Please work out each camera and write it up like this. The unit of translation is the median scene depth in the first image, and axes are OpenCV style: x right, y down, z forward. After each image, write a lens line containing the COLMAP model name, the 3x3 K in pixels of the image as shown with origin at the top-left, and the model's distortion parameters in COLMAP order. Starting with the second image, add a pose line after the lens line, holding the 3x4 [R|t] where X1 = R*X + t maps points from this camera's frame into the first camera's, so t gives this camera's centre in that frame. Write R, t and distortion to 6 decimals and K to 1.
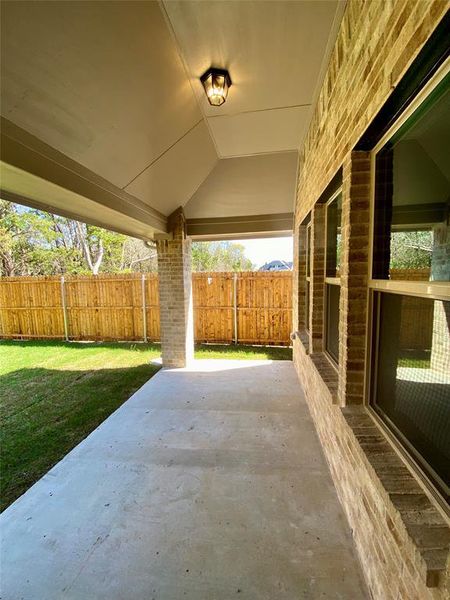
lens RADIAL K [[241.8, 0, 225.0], [0, 241.8, 300.0], [0, 0, 1]] dist [0.021220, -0.020172]
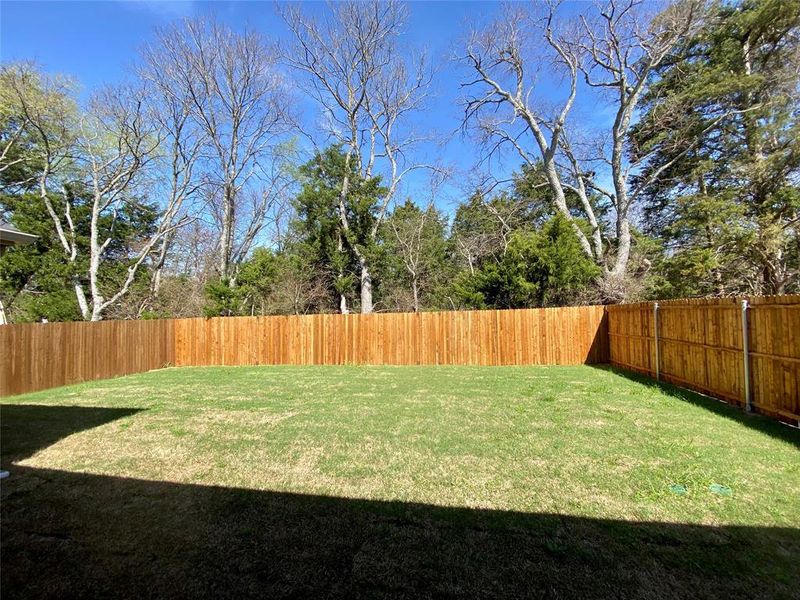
lens RADIAL K [[322.4, 0, 401.8], [0, 322.4, 298.8], [0, 0, 1]] dist [0.021220, -0.020172]
pose [[-0.005318, -0.013058, -0.999901, -0.127999], [-0.079840, 0.996728, -0.012592, -0.011452], [0.996794, 0.079765, -0.006343, 0.124392]]
